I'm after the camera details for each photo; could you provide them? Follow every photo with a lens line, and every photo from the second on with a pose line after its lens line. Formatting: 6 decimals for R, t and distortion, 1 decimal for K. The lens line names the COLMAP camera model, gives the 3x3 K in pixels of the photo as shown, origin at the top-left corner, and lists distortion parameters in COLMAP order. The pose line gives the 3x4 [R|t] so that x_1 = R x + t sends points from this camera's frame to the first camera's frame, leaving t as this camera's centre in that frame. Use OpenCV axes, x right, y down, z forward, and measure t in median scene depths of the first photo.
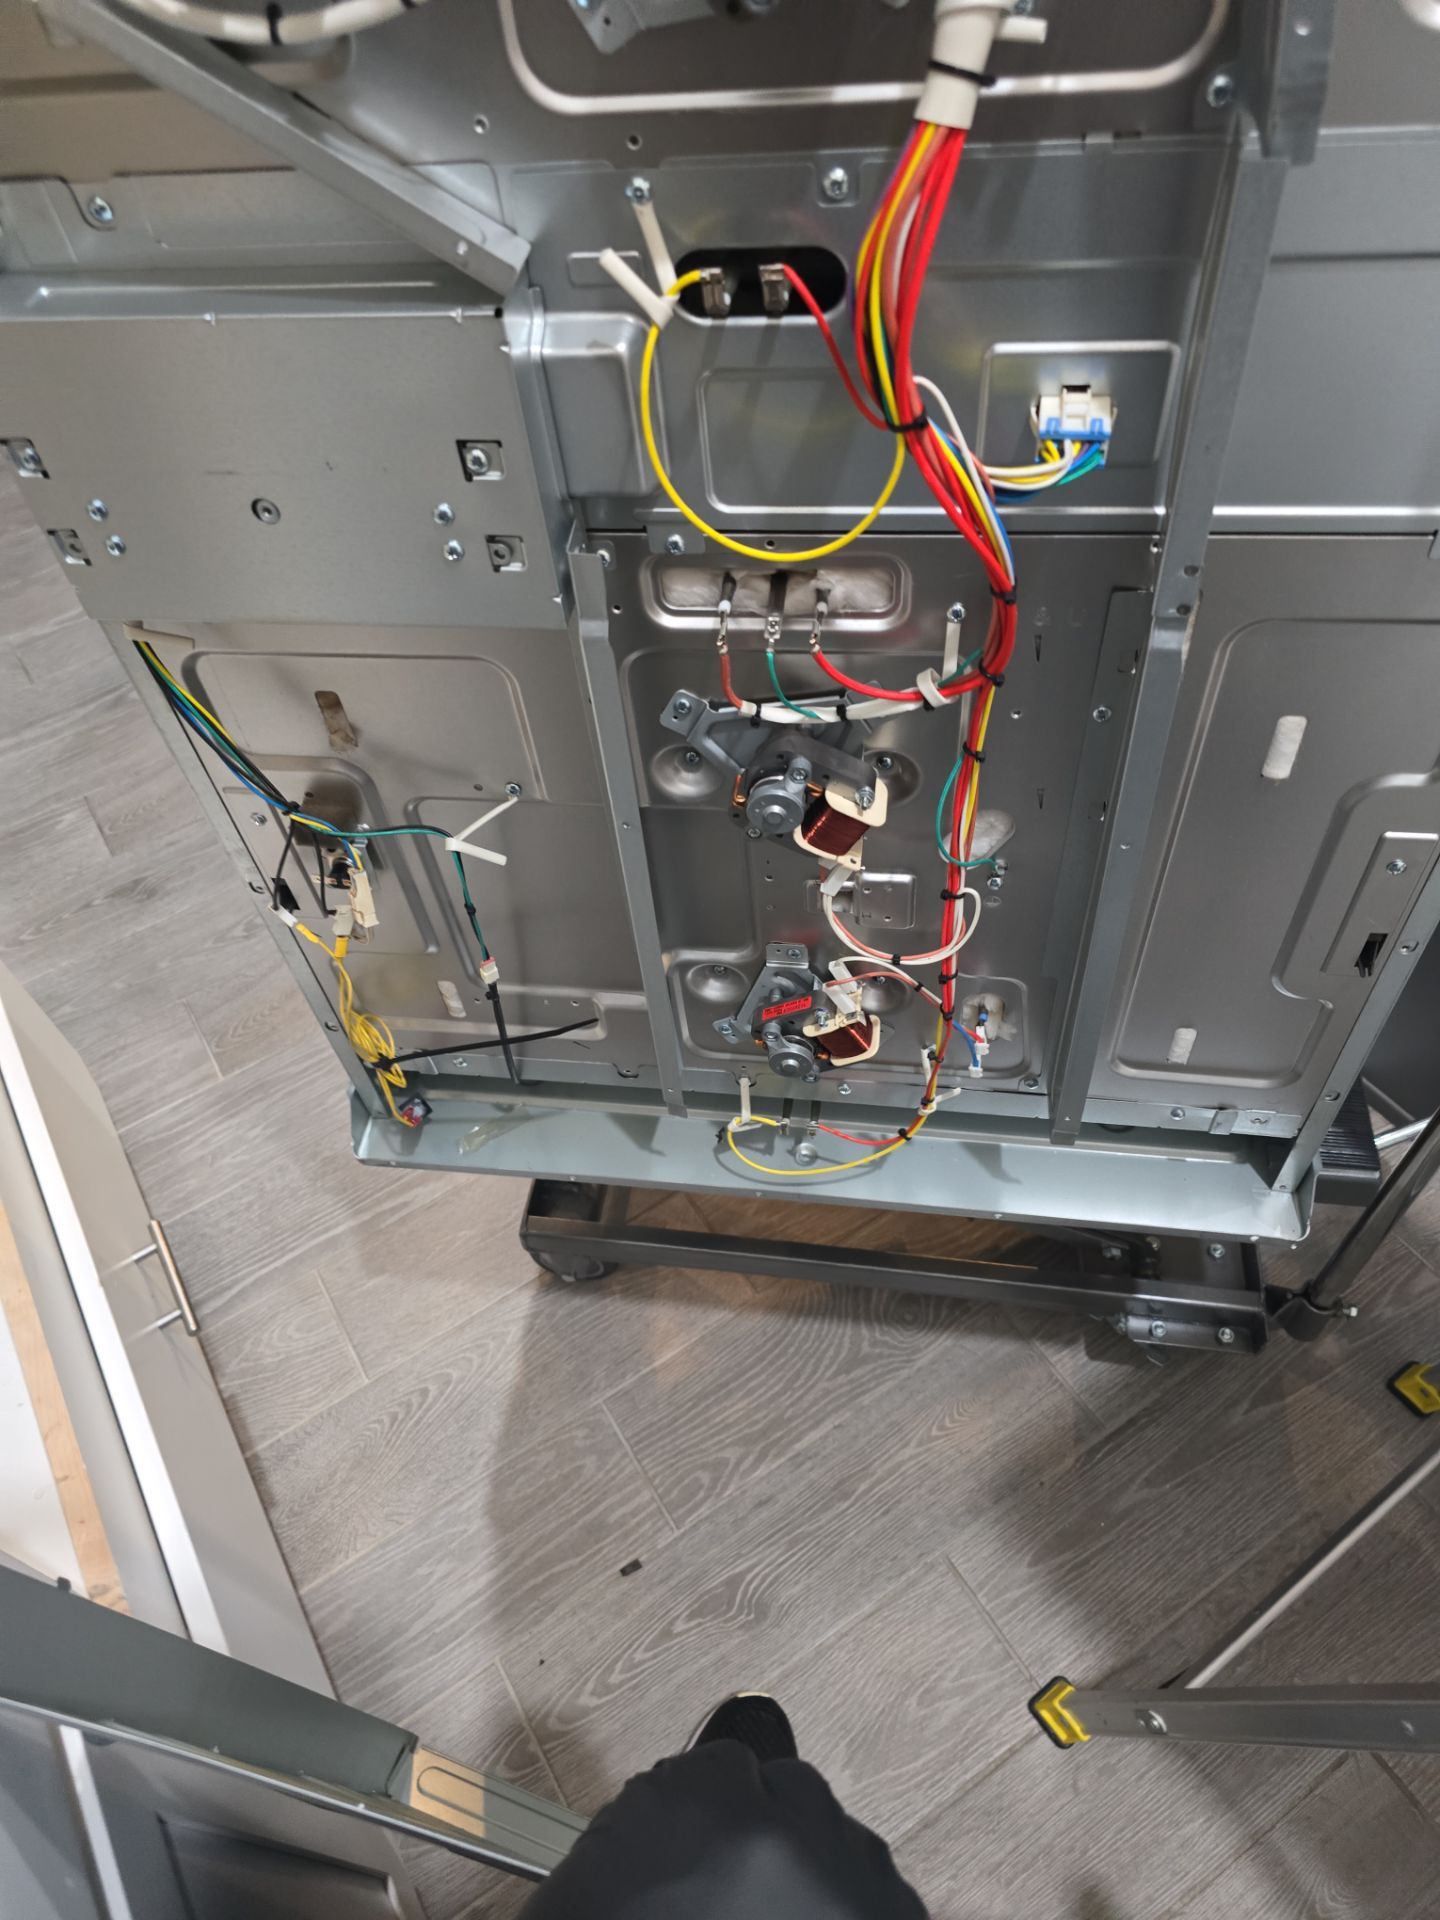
lens RADIAL K [[1319.9, 0, 722.7], [0, 1319.9, 967.2], [0, 0, 1]] dist [0.045172, -0.098485]
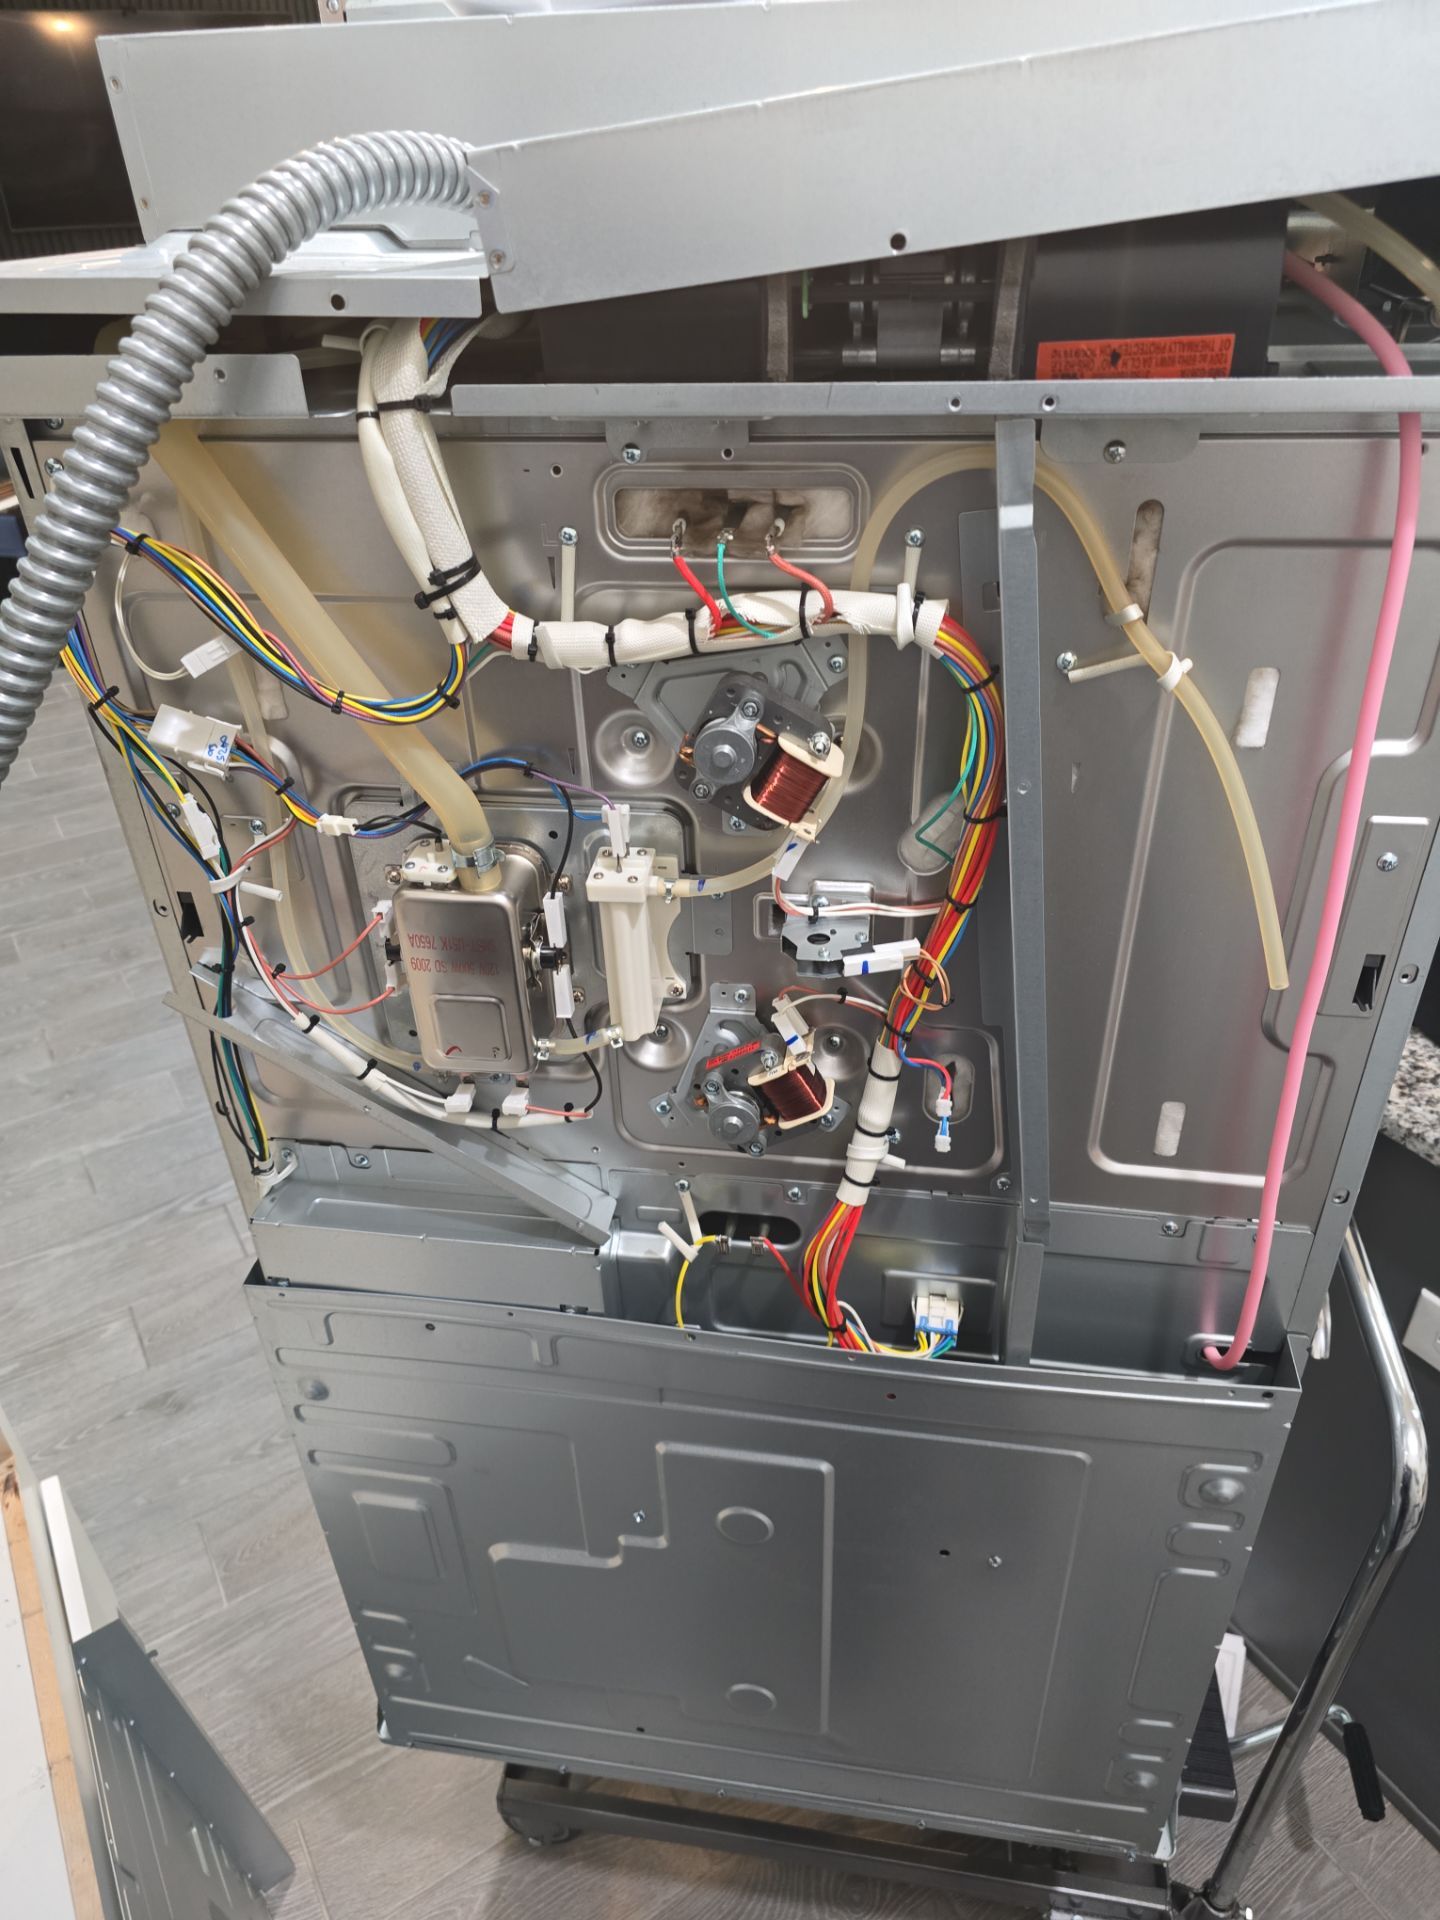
lens RADIAL K [[1290.0, 0, 714.2], [0, 1290.0, 960.1], [0, 0, 1]] dist [-0.001540, -0.010494]
pose [[0.999010, 0.043630, 0.008657, -0.015172], [-0.038191, 0.941126, -0.335892, -0.092367], [-0.022802, 0.335229, 0.941861, -0.218483]]
